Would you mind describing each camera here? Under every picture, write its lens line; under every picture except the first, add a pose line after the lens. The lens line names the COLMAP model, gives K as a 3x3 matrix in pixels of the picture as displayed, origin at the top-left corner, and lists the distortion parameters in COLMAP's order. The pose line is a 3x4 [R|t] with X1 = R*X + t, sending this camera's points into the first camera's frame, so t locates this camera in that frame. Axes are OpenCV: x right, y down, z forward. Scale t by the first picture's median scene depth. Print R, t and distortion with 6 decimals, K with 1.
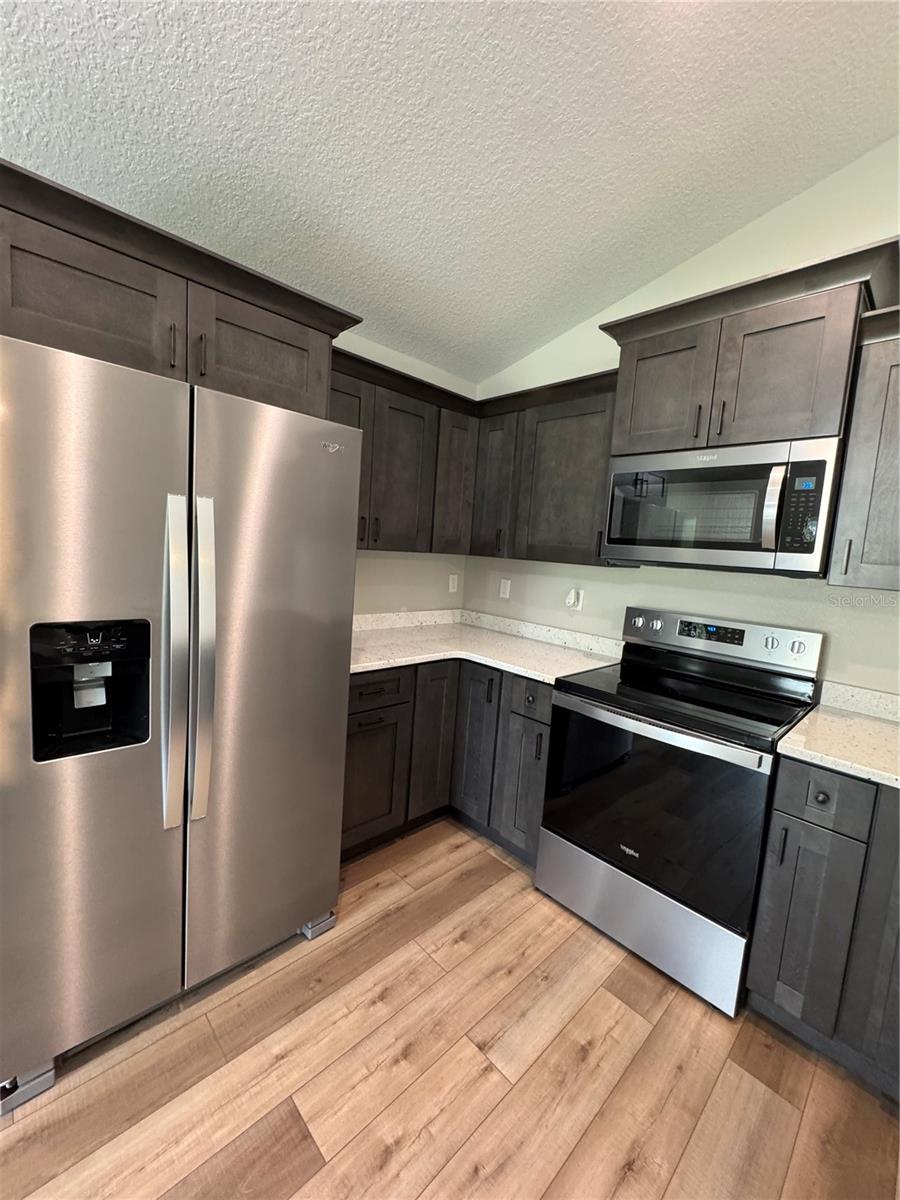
lens RADIAL K [[484.7, 0, 455.0], [0, 484.7, 602.3], [0, 0, 1]] dist [0.007178, -0.000602]
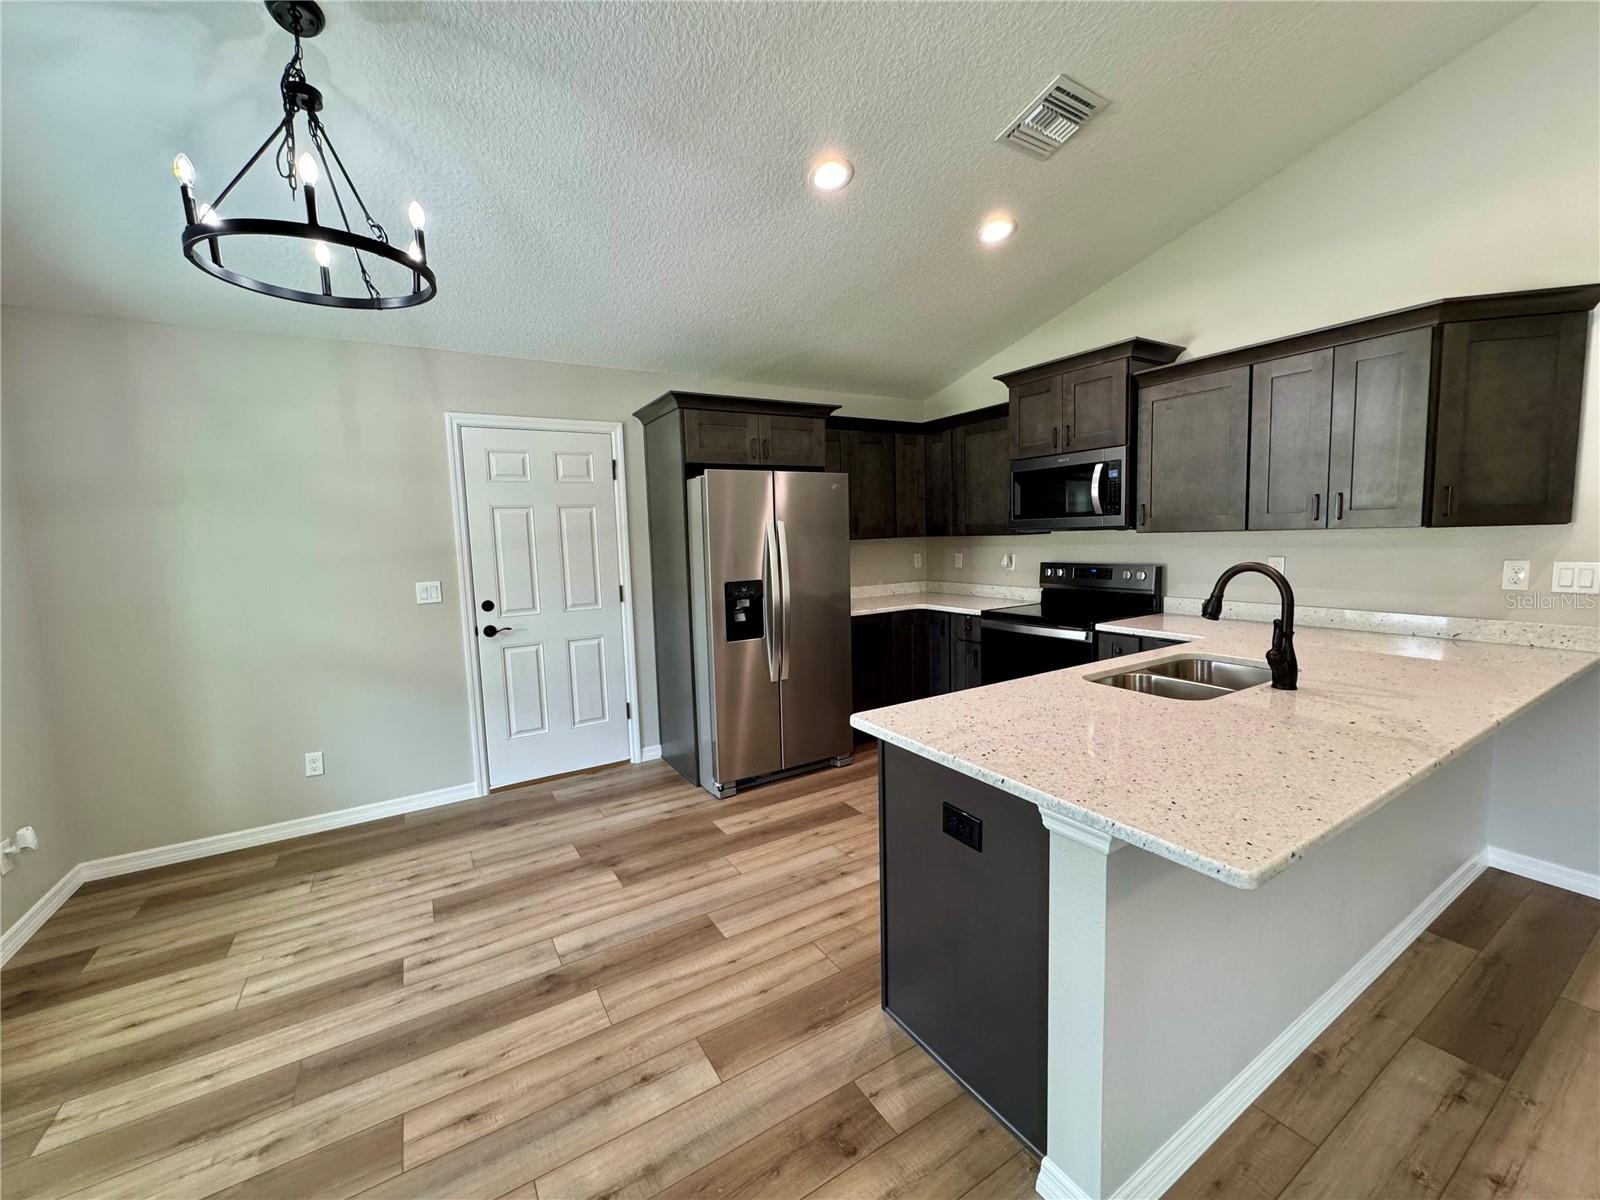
lens RADIAL K [[646.2, 0, 801.1], [0, 646.2, 594.6], [0, 0, 1]] dist [0.007178, -0.000602]
pose [[0.970802, -0.079722, -0.226246, 0.137940], [0.074492, 0.996722, -0.031572, 0.146304], [0.228021, 0.013797, 0.973558, -1.278991]]
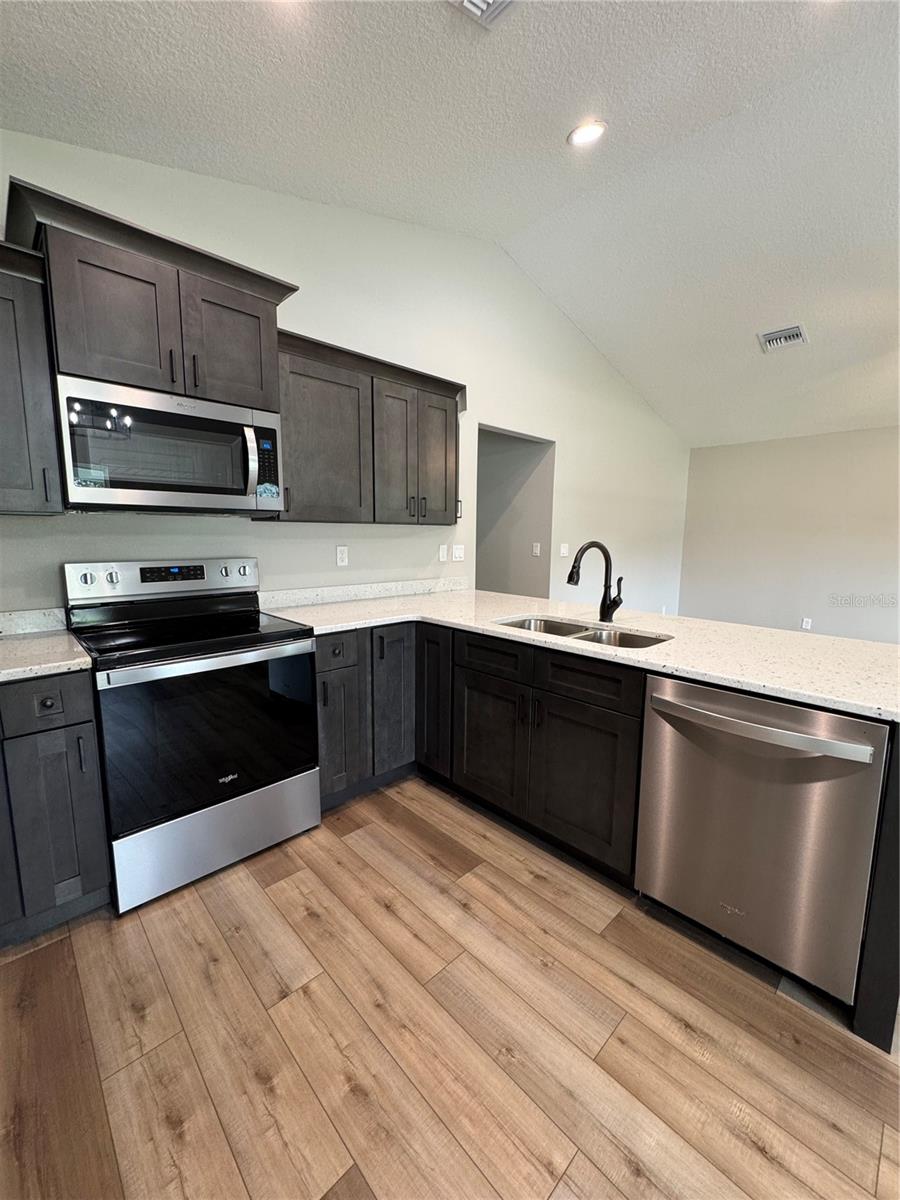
lens RADIAL K [[484.7, 0, 451.0], [0, 484.7, 598.9], [0, 0, 1]] dist [0.007178, -0.000602]
pose [[0.011600, -0.202937, 0.979123, -0.627814], [0.107154, 0.973803, 0.200565, -0.038486], [-0.994175, 0.102590, 0.033041, 0.448313]]
